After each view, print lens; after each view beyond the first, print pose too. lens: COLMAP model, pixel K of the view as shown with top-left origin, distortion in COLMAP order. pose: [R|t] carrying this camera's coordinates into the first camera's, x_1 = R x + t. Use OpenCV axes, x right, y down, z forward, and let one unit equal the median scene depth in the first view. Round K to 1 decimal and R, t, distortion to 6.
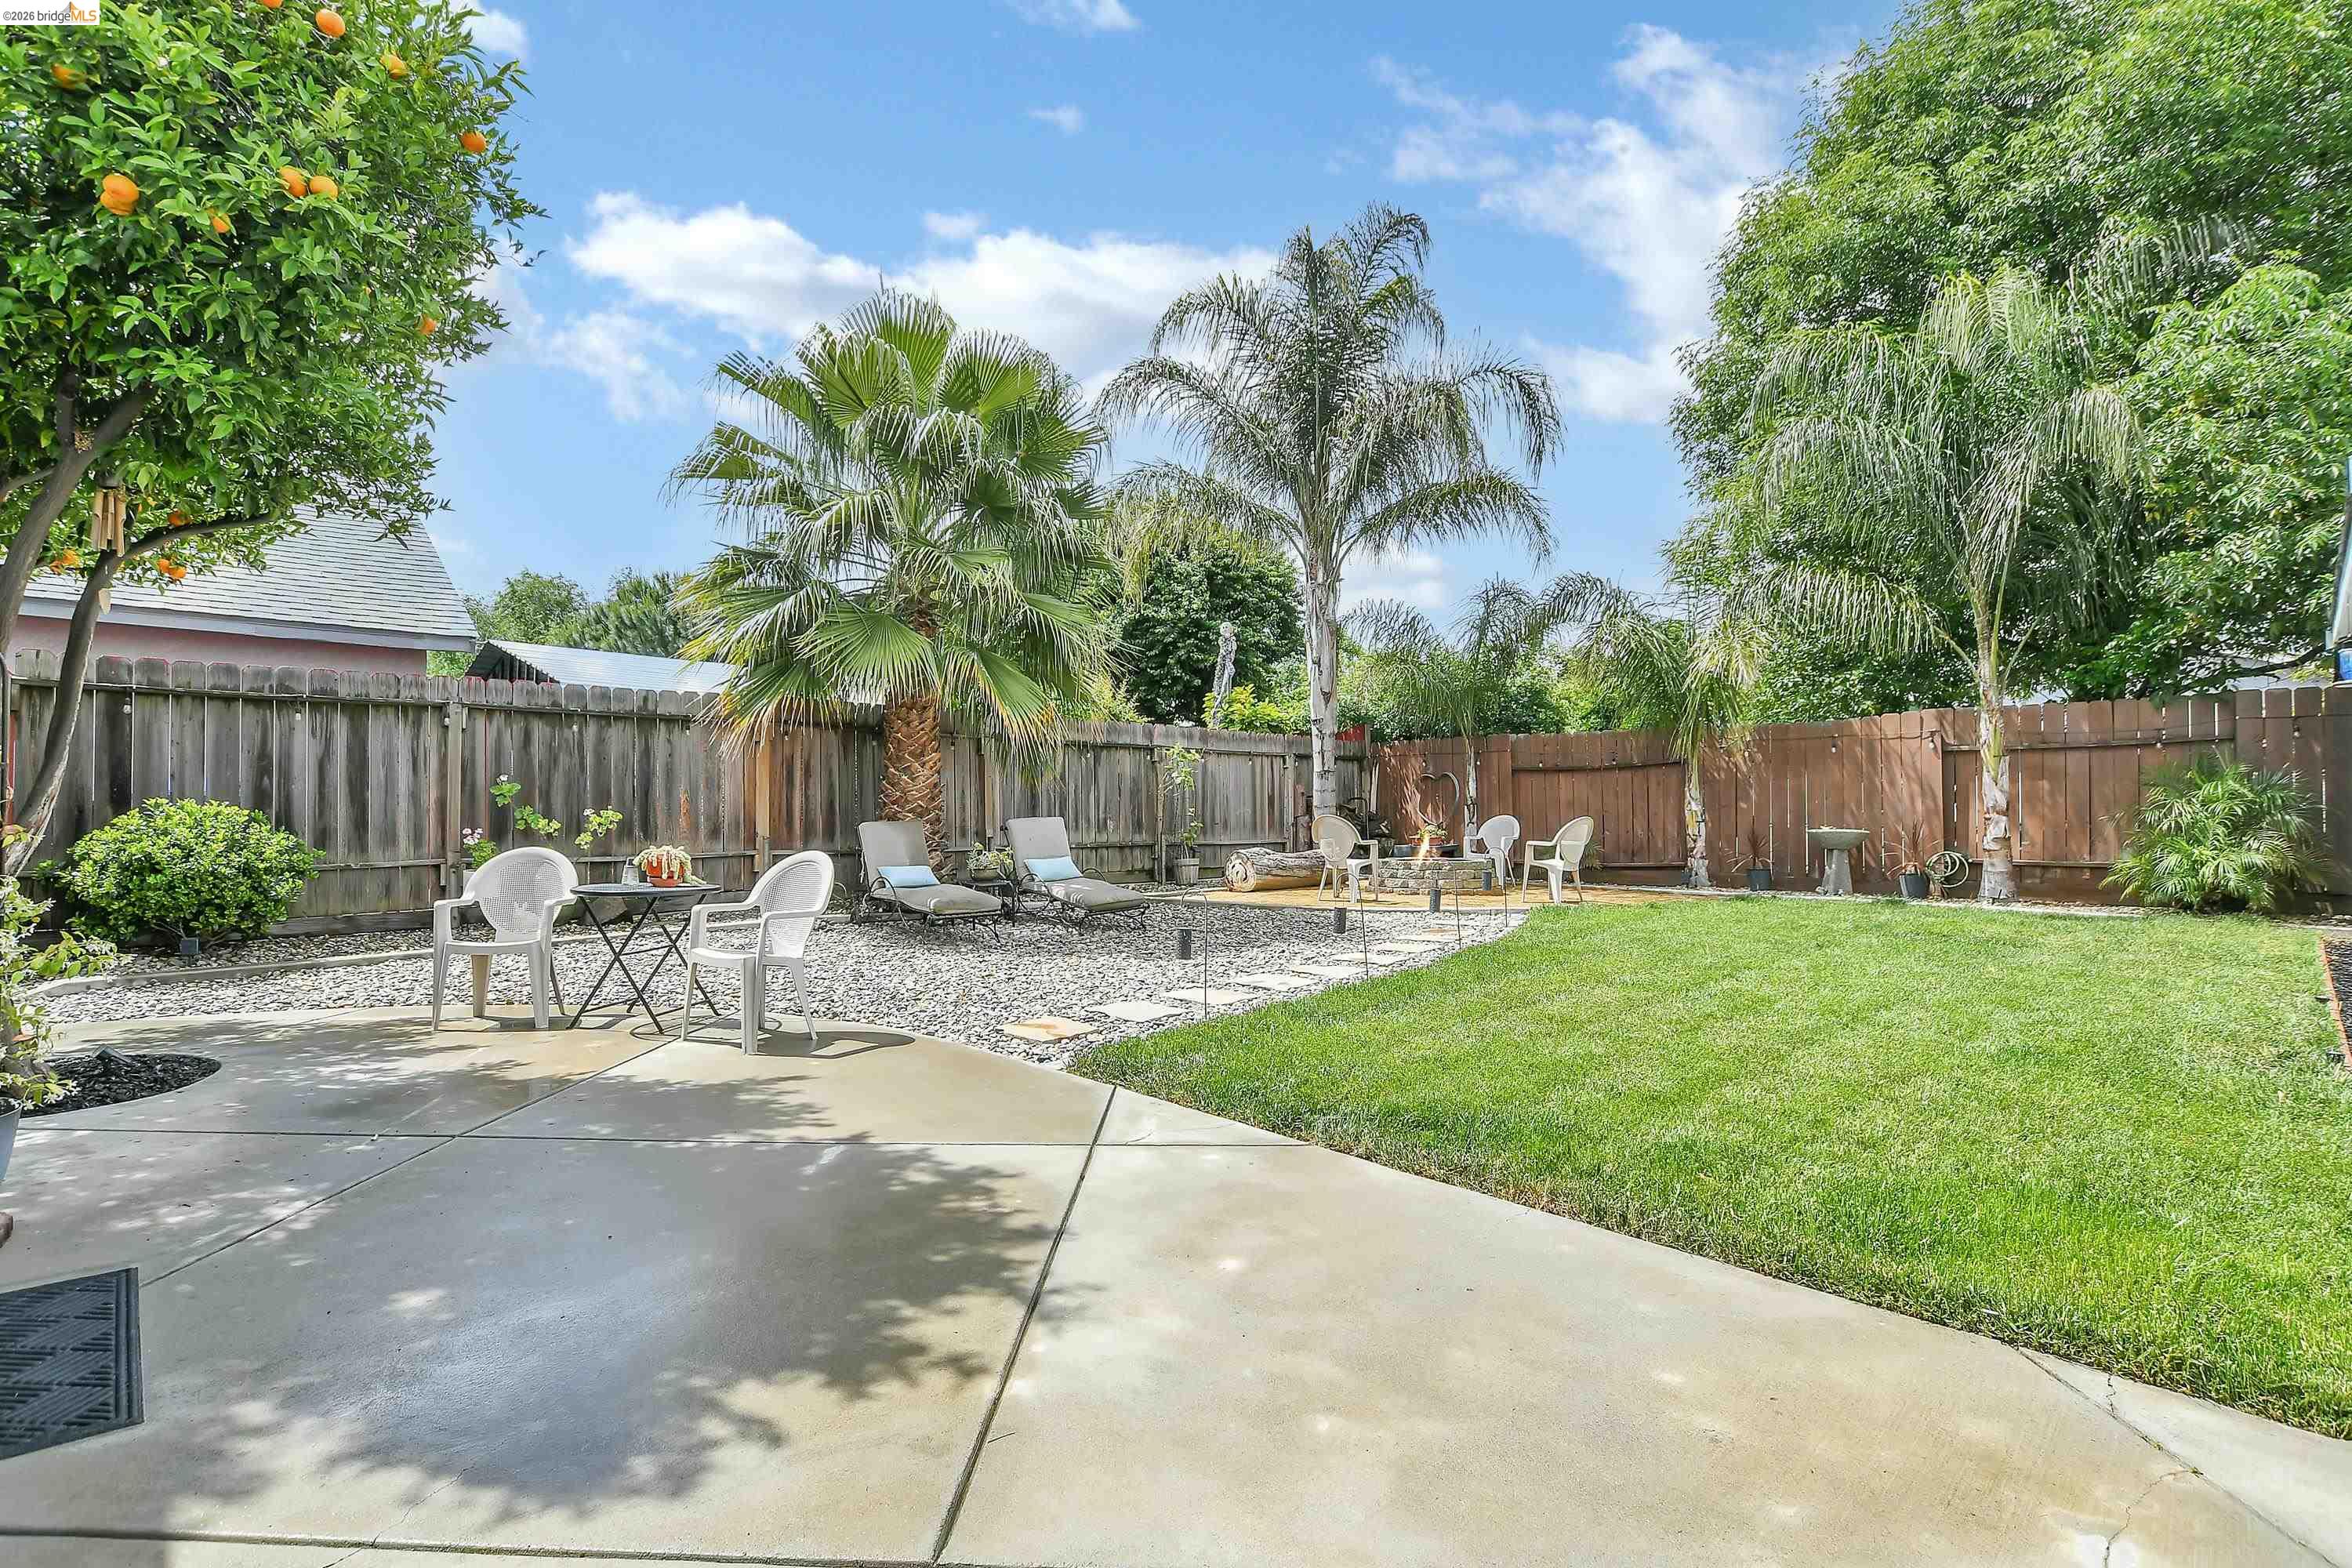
lens RADIAL K [[1128.2, 0, 1143.7], [0, 1128.2, 792.3], [0, 0, 1]] dist [-0.037199, 0.001364]
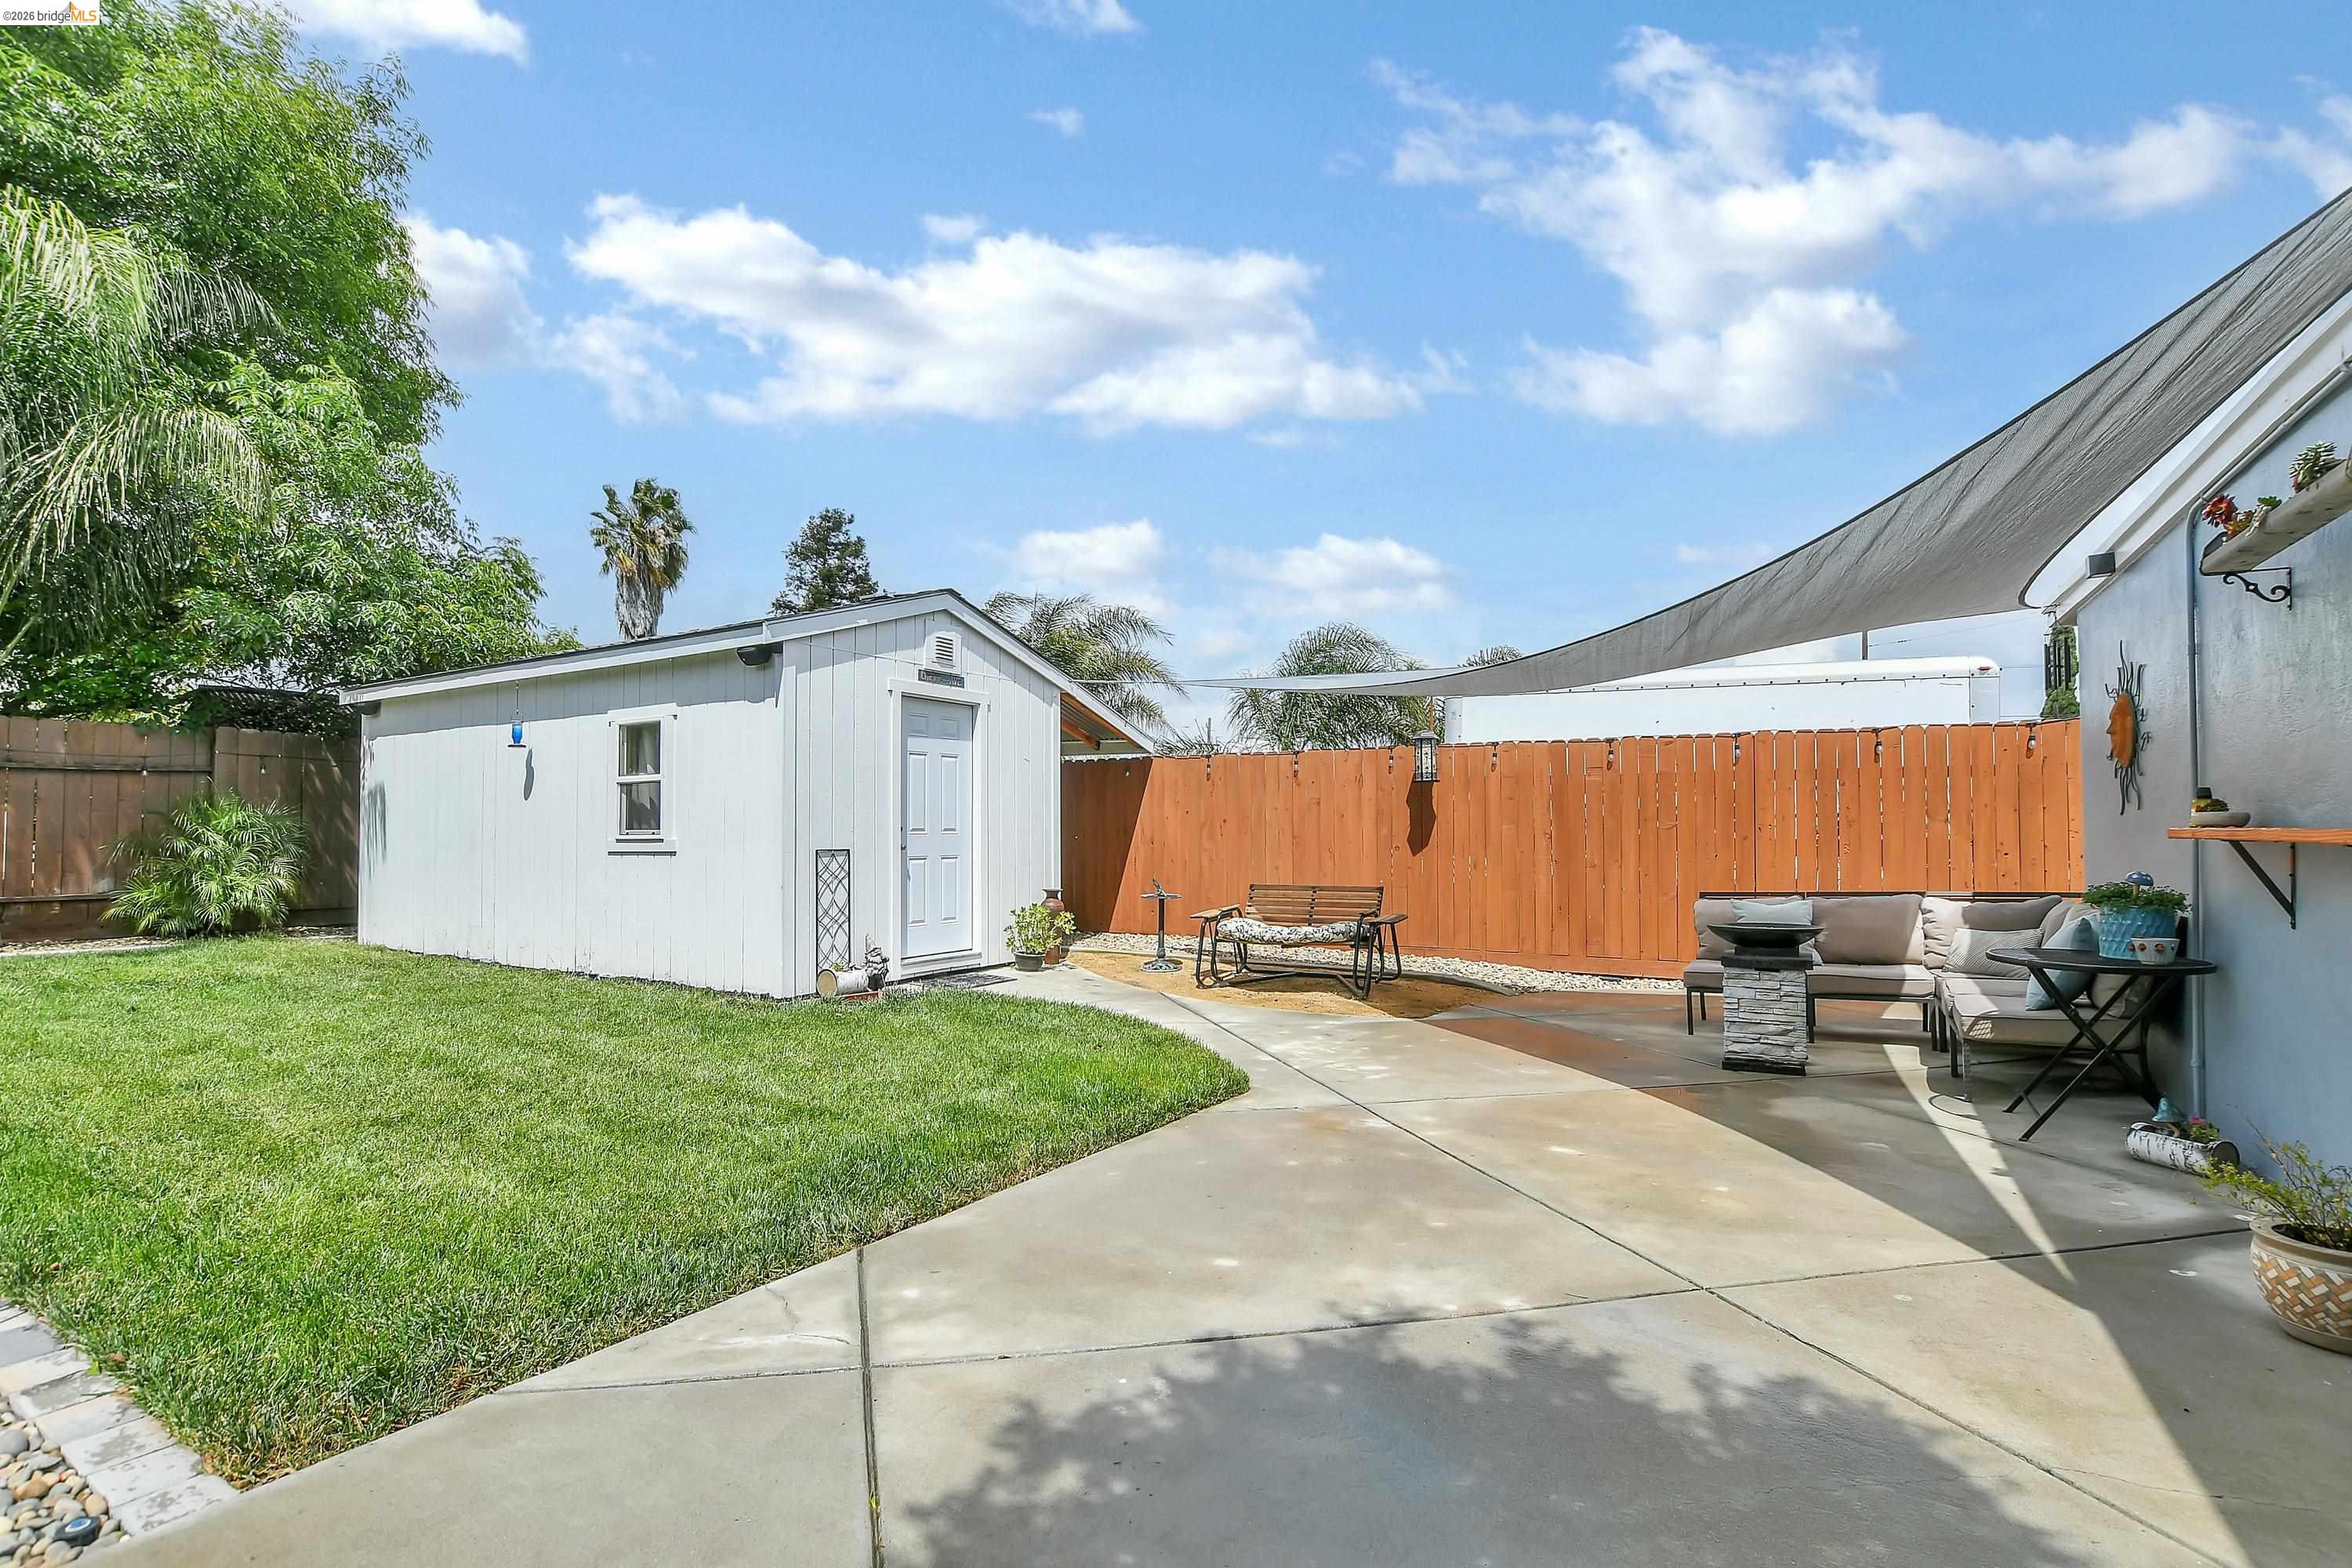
lens RADIAL K [[1079.8, 0, 1177.7], [0, 1079.8, 798.7], [0, 0, 1]] dist [-0.041160, -0.000134]
pose [[-0.281888, 0.032579, 0.958894, -0.220042], [-0.014997, 0.999152, -0.038355, 0.002281], [-0.959330, -0.025192, -0.281161, 0.320732]]
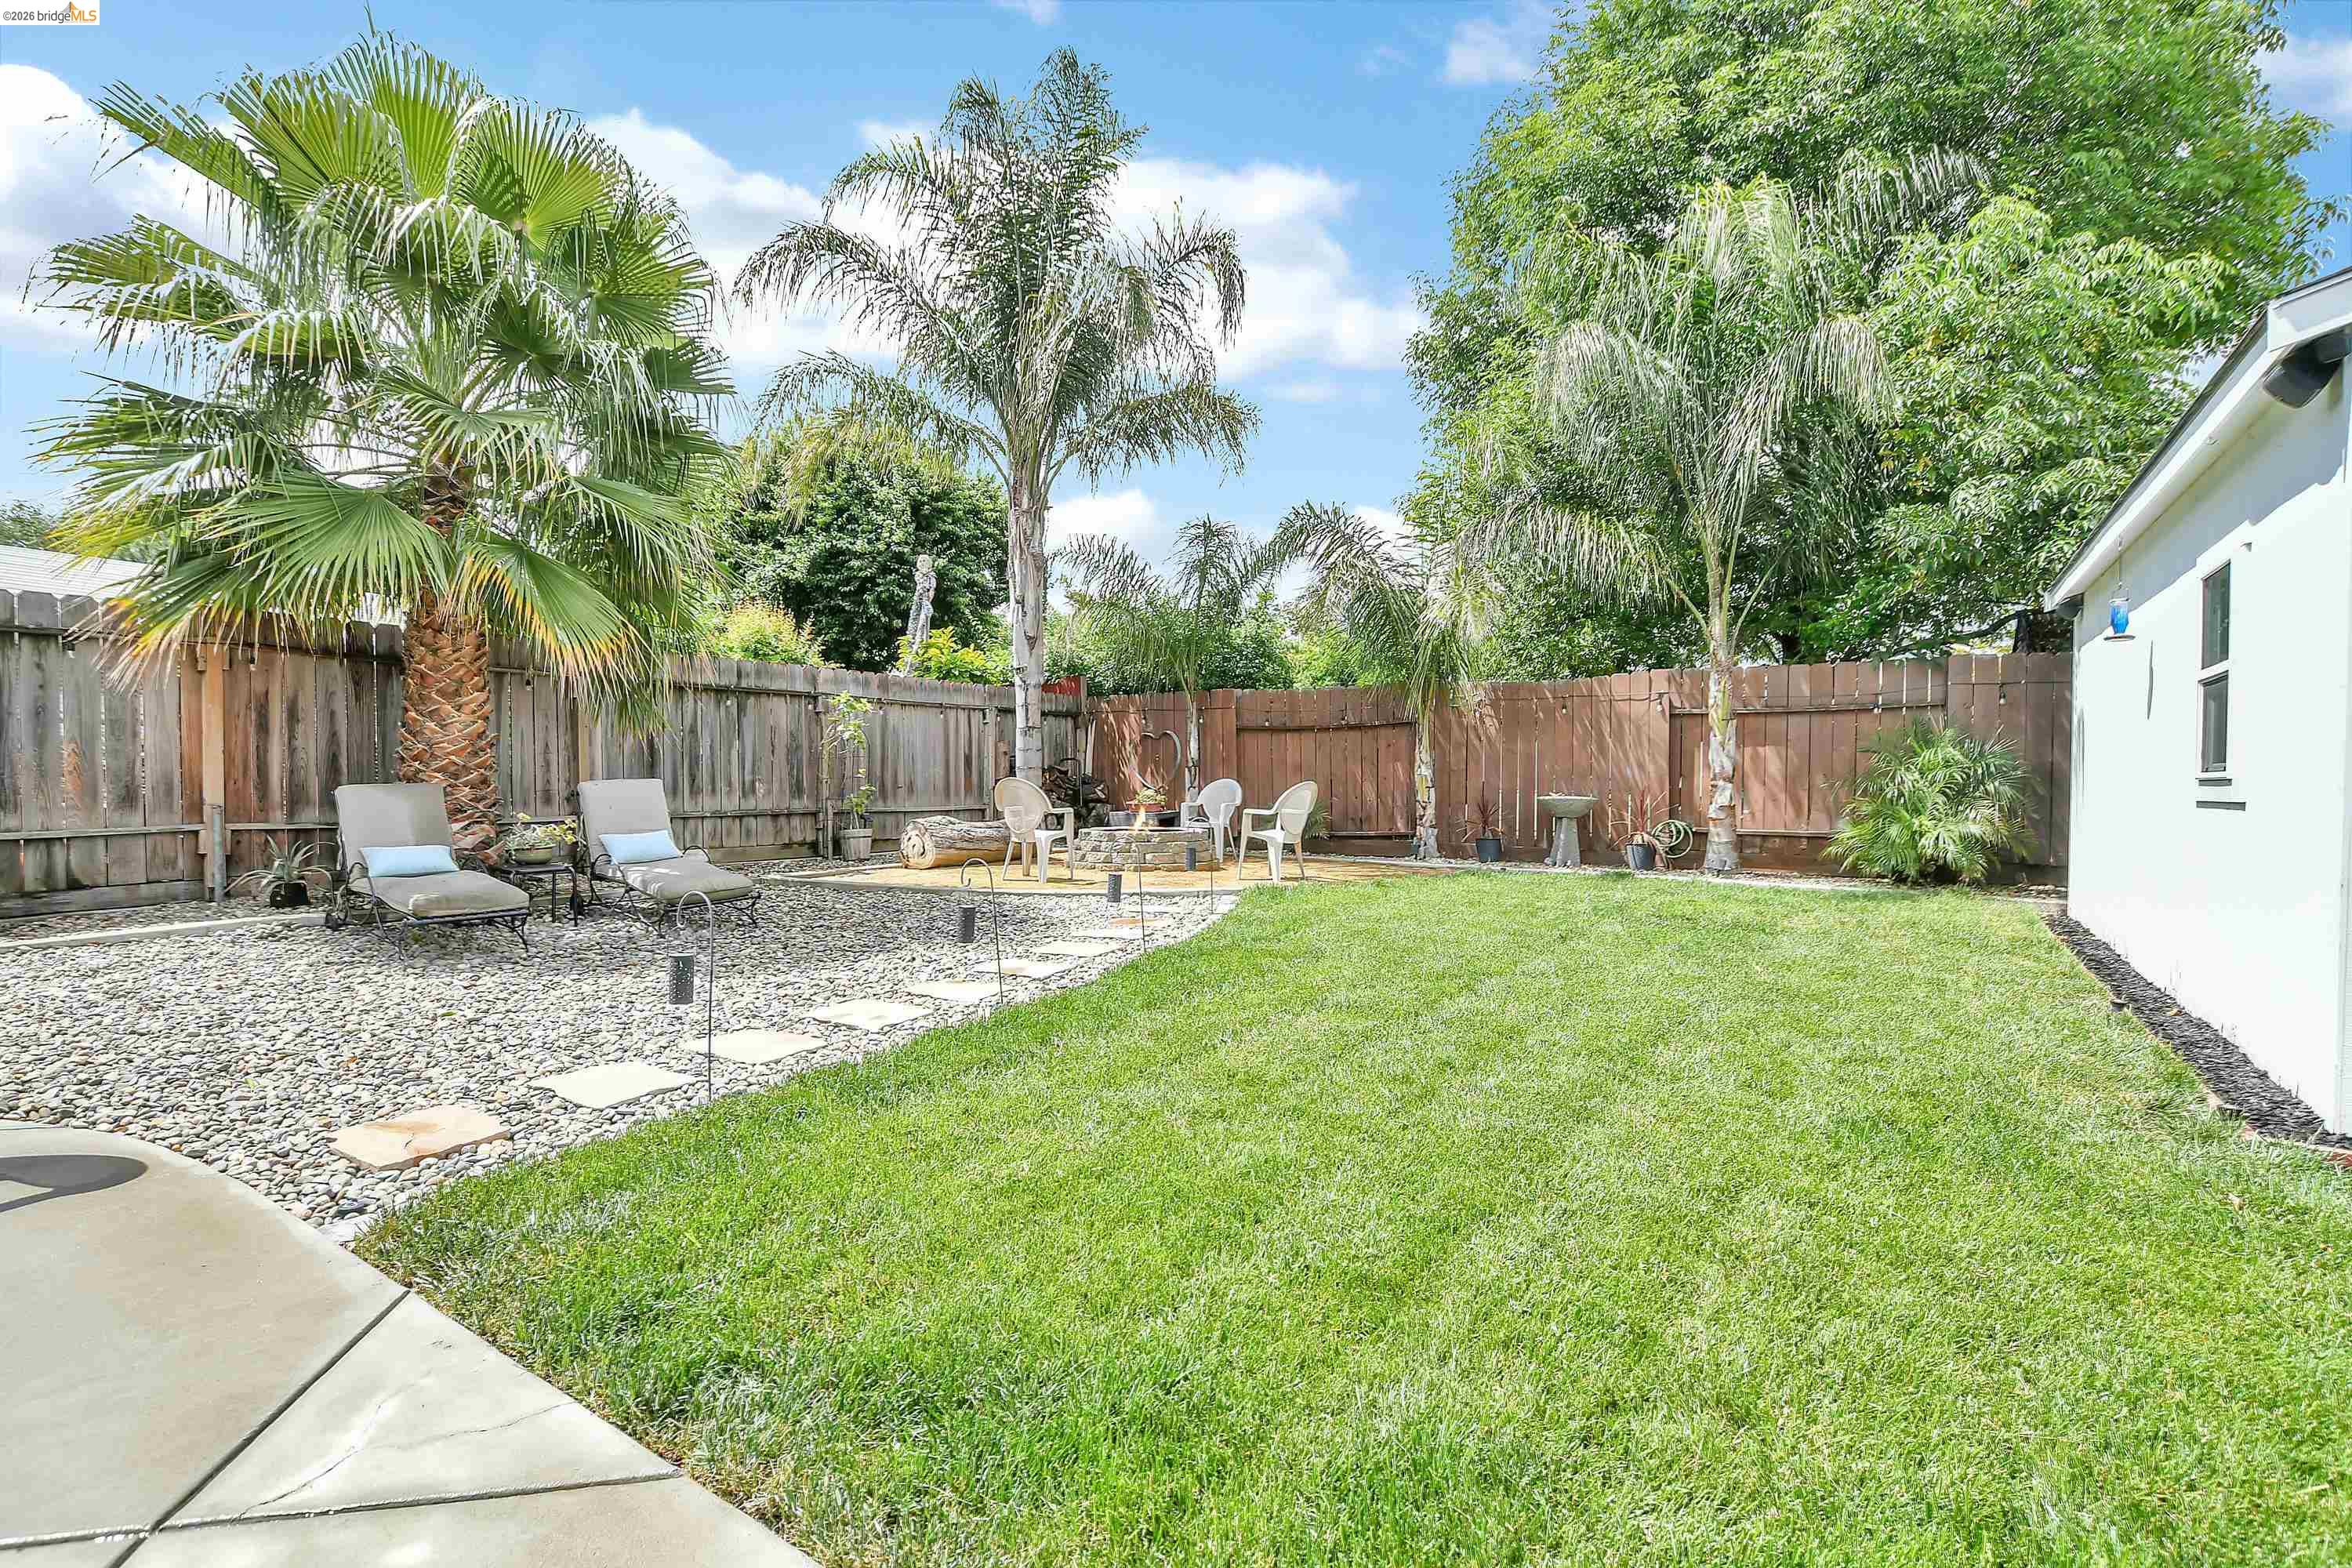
lens RADIAL K [[1128.8, 0, 1156.6], [0, 1128.8, 799.5], [0, 0, 1]] dist [-0.037940, 0.006842]
pose [[0.974065, 0.000647, 0.226266, 0.076526], [-0.009722, 0.999192, 0.038995, 0.002647], [-0.226058, -0.040184, 0.973285, 0.162334]]
